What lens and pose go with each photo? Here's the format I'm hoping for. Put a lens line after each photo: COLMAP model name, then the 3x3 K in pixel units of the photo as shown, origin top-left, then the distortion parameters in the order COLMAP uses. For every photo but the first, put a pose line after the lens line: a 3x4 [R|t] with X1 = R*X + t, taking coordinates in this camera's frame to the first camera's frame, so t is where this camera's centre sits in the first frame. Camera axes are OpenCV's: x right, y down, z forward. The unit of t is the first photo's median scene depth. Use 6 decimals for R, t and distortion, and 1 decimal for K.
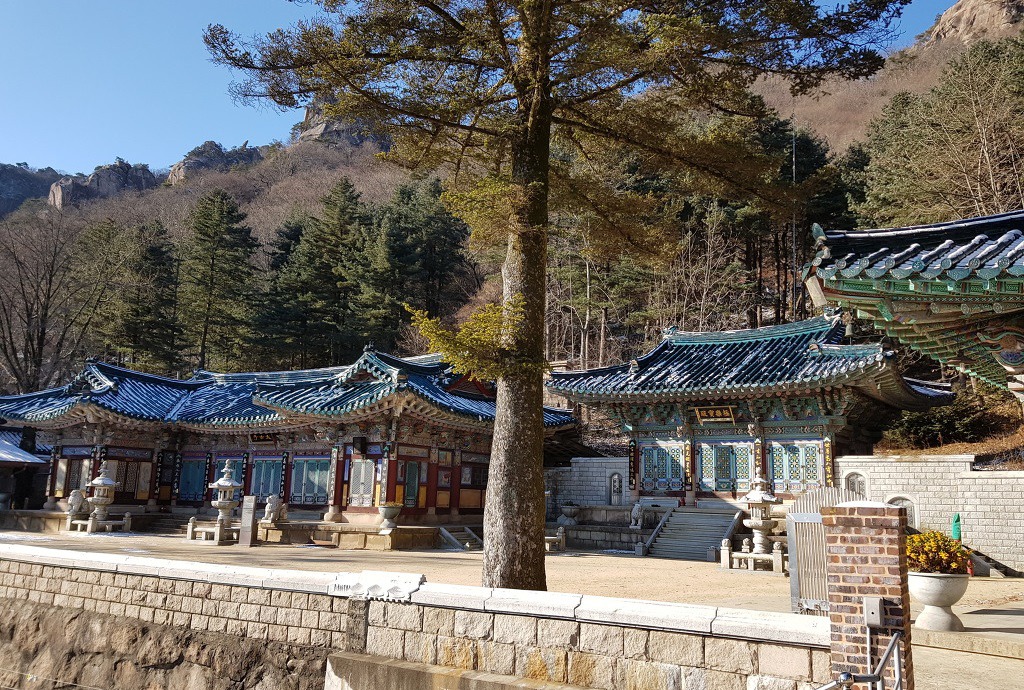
lens RADIAL K [[790.2, 0, 524.1], [0, 790.2, 348.5], [0, 0, 1]] dist [0.091432, -0.145120]
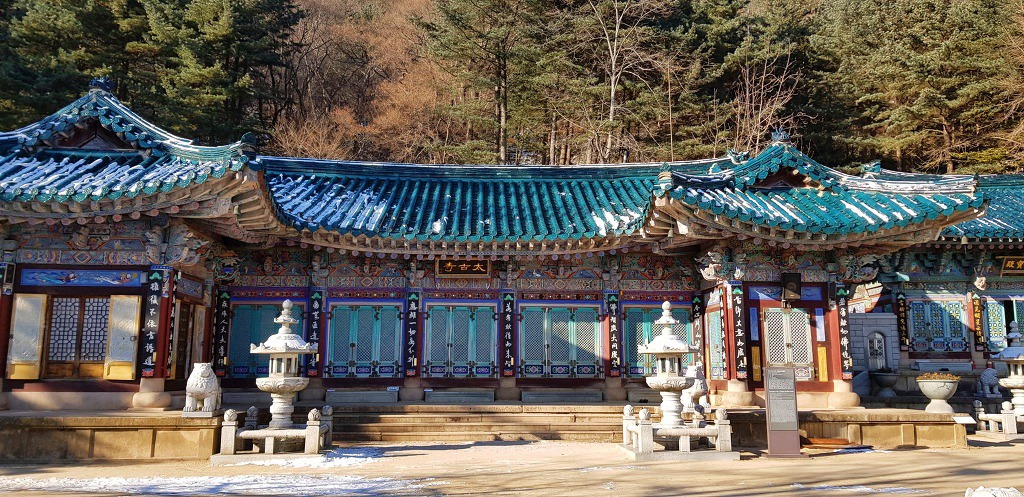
lens RADIAL K [[780.1, 0, 516.0], [0, 780.1, 241.1], [0, 0, 1]] dist [0.116568, -0.180143]
pose [[0.823292, 0.066938, 0.563657, -0.709645], [-0.089118, 0.995950, 0.011892, 0.093012], [-0.560578, -0.060022, 0.825924, 0.570783]]
